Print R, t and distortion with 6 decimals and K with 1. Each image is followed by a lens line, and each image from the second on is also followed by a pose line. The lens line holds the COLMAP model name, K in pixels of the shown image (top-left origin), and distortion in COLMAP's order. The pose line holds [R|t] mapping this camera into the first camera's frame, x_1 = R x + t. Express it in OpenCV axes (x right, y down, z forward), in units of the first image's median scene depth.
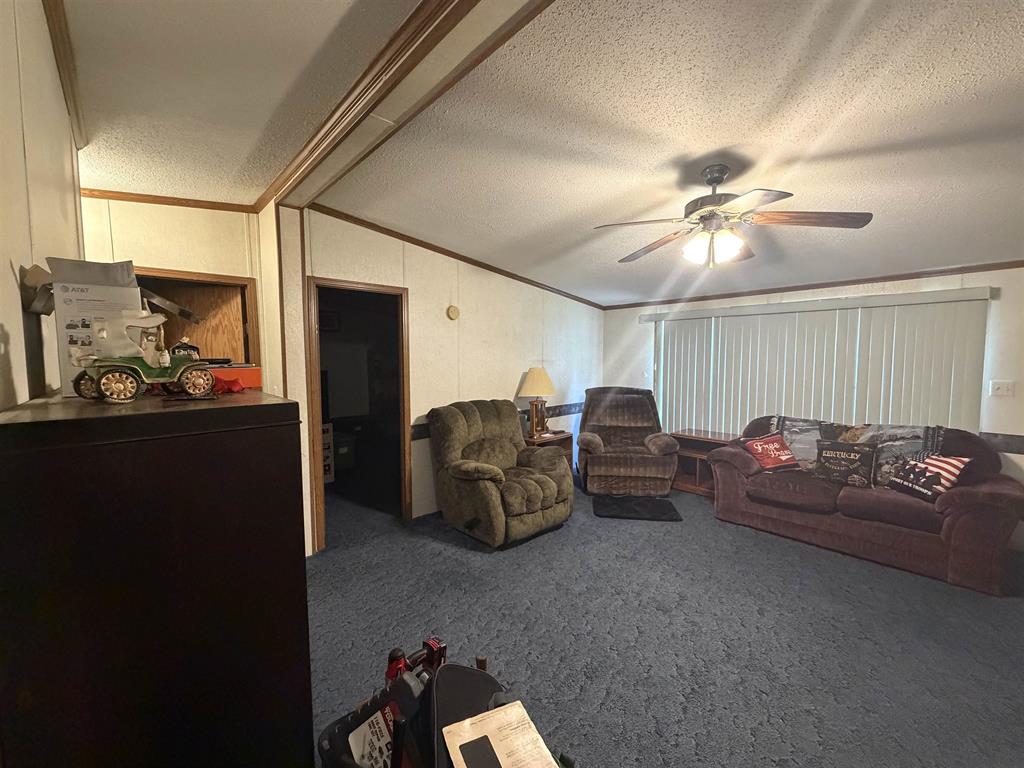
lens RADIAL K [[408.5, 0, 509.0], [0, 408.5, 381.7], [0, 0, 1]] dist [-0.000278, -0.000037]
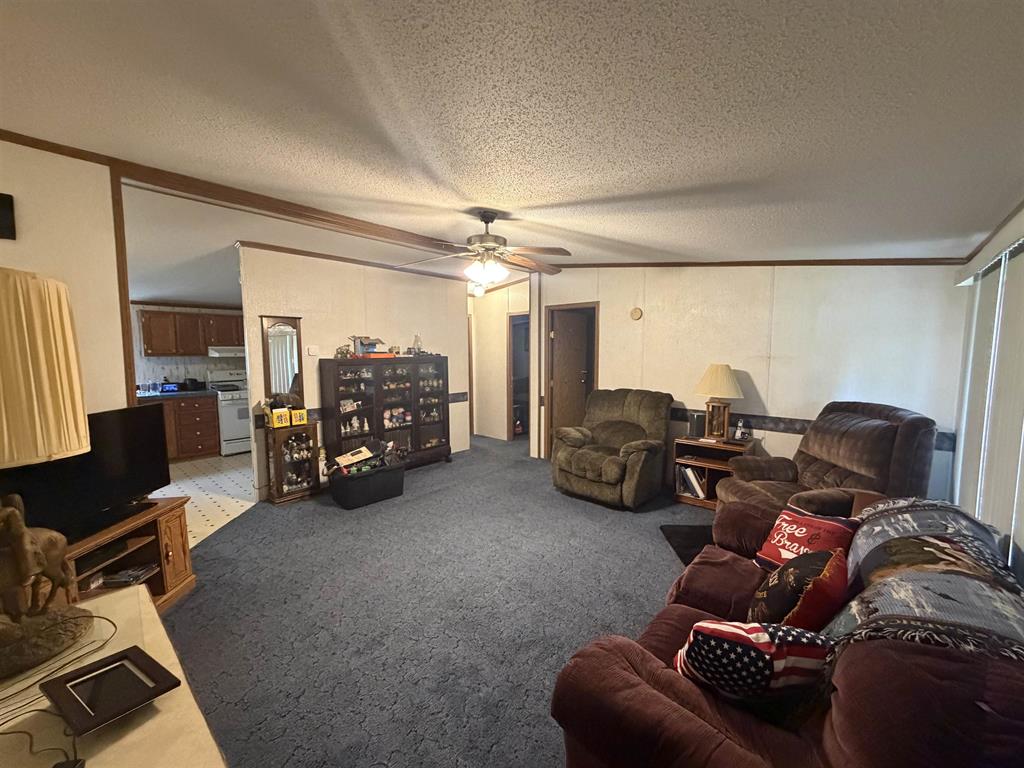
lens RADIAL K [[408.5, 0, 509.0], [0, 408.5, 381.7], [0, 0, 1]] dist [-0.000278, -0.000037]
pose [[0.096278, 0.085800, -0.991650, 0.966520], [-0.062673, 0.994824, 0.079989, -0.043598], [0.993379, 0.054448, 0.101157, 0.497367]]
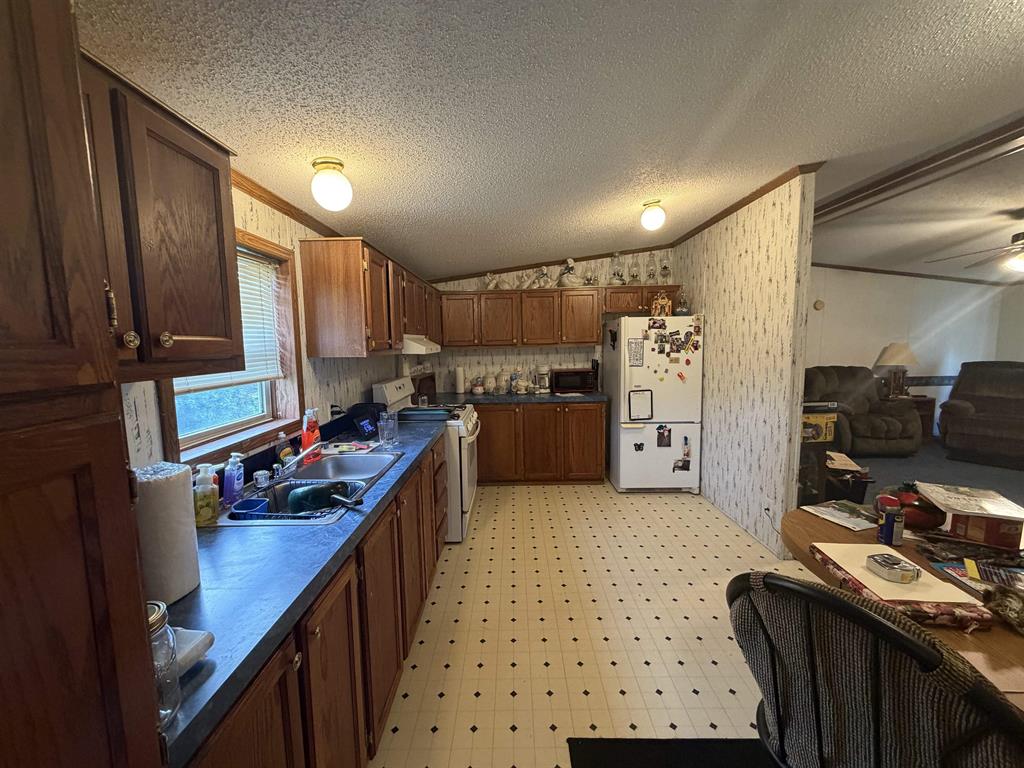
lens RADIAL K [[408.5, 0, 509.0], [0, 408.5, 381.7], [0, 0, 1]] dist [-0.000278, -0.000037]
pose [[0.723584, 0.060574, -0.687573, 0.079257], [-0.029549, 0.997947, 0.056821, 0.052770], [0.689603, -0.020798, 0.723889, -0.802409]]
